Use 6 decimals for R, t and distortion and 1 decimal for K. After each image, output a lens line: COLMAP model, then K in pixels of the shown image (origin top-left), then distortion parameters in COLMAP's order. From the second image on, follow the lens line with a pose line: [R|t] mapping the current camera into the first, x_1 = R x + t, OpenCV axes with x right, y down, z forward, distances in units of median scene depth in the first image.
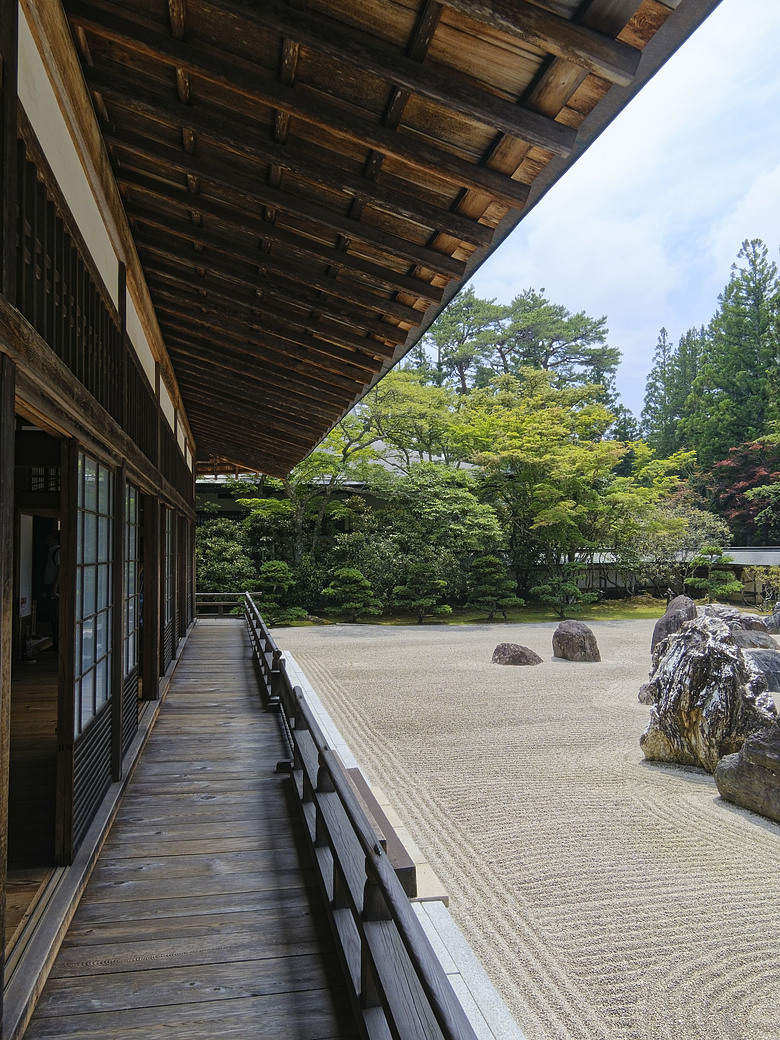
lens RADIAL K [[845.5, 0, 388.8], [0, 845.5, 521.8], [0, 0, 1]] dist [0.012653, 0.016452]
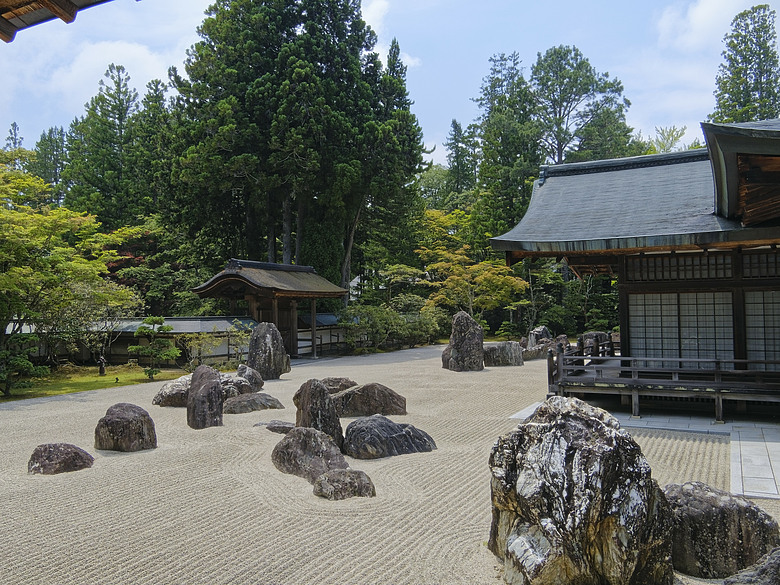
lens RADIAL K [[634.1, 0, 392.8], [0, 634.1, 292.8], [0, 0, 1]] dist [0.012653, 0.016452]
pose [[0.618611, 0.027425, 0.785219, -0.071695], [-0.020231, 0.999615, -0.018974, 0.007275], [-0.785437, -0.004148, 0.618928, 0.233475]]
